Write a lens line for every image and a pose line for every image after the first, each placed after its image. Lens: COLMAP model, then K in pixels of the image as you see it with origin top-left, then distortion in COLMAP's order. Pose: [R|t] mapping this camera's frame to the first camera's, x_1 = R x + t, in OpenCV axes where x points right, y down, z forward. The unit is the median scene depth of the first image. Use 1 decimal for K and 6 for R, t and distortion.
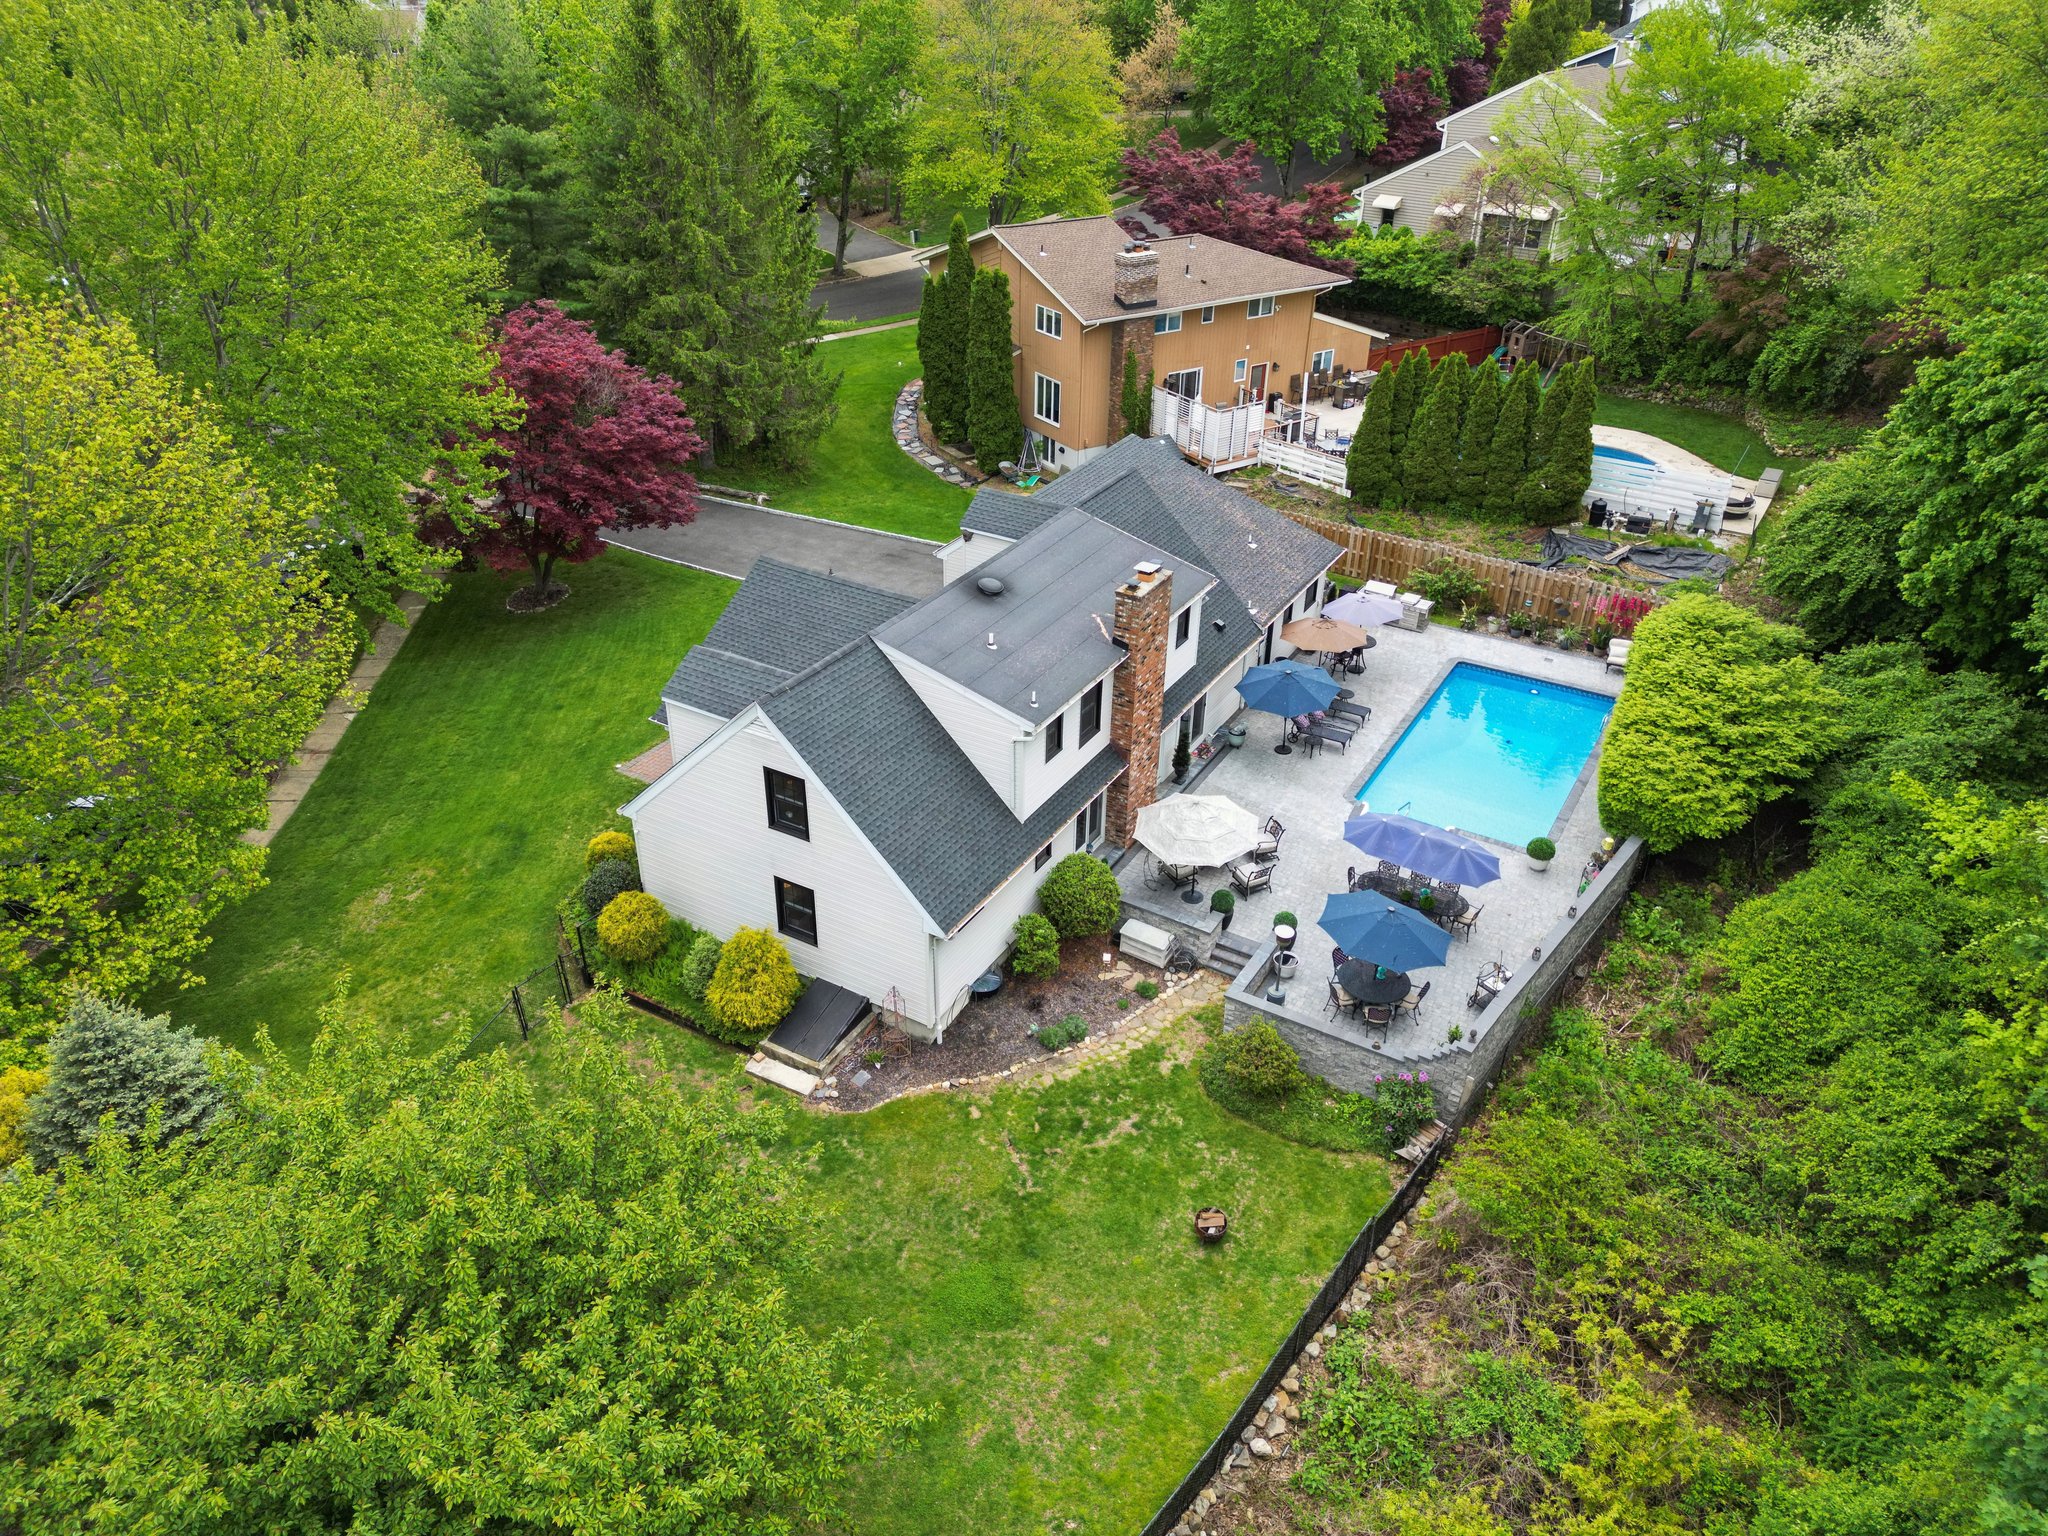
lens RADIAL K [[1425.8, 0, 1018.7], [0, 1425.8, 769.3], [0, 0, 1]] dist [0.157852, -0.356245]
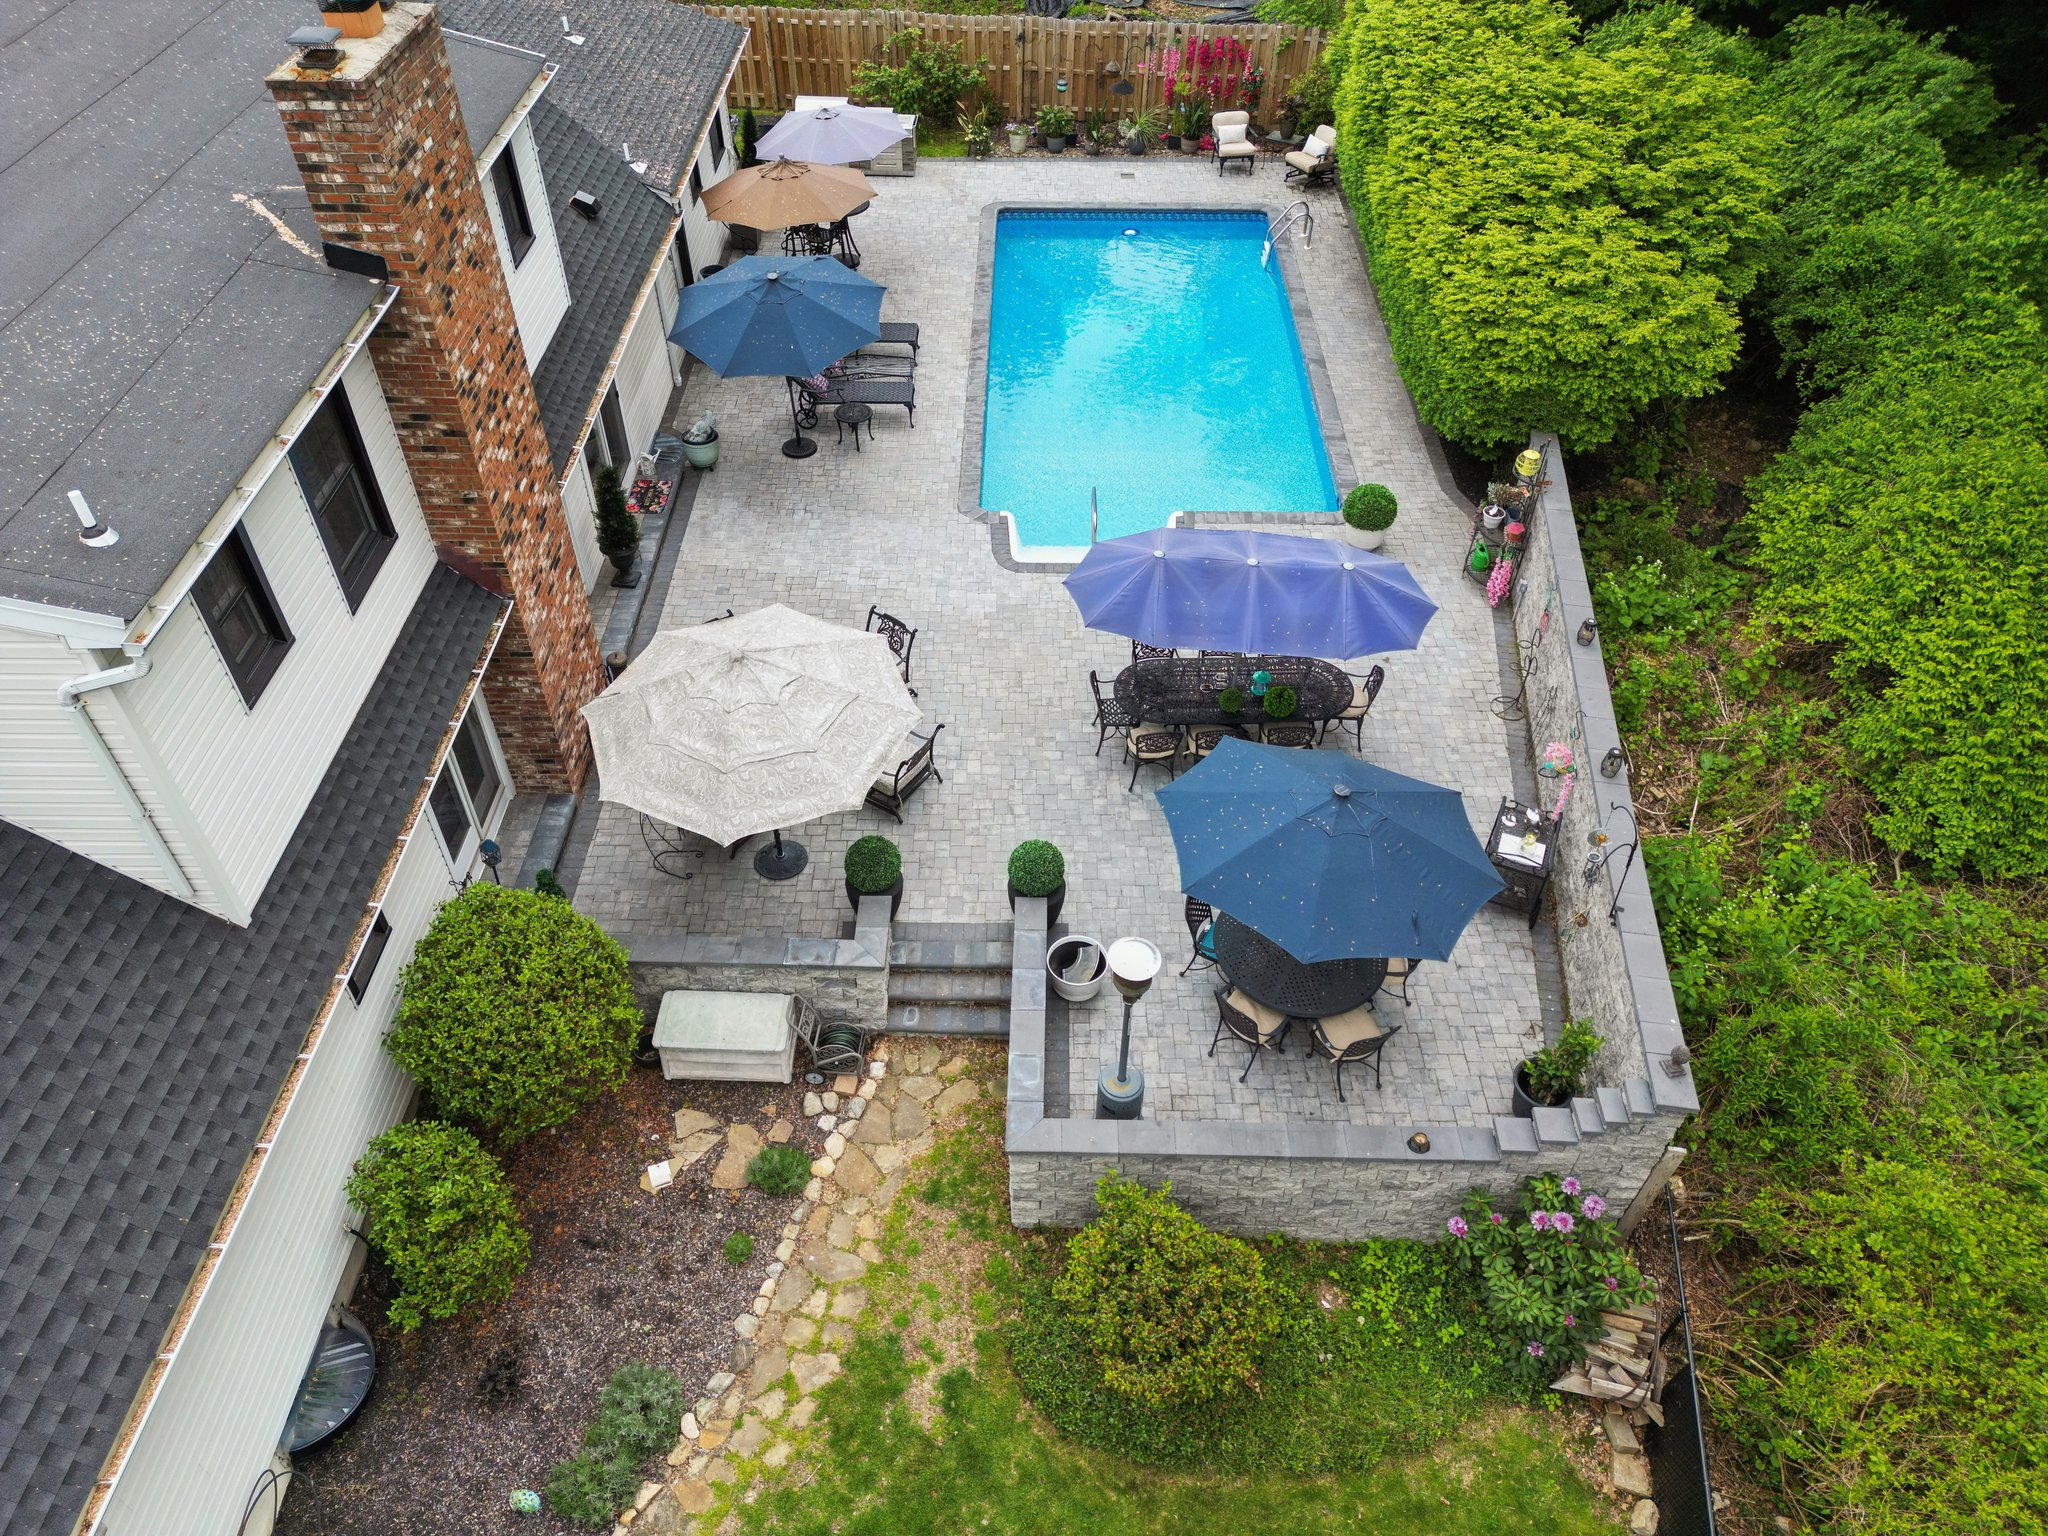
lens RADIAL K [[1429.7, 0, 1018.6], [0, 1429.7, 766.7], [0, 0, 1]] dist [0.080233, -0.067993]
pose [[0.866746, -0.348376, 0.356911, 0.042047], [0.260730, 0.926536, 0.271204, -0.030988], [-0.425172, -0.142007, 0.893903, 0.599775]]
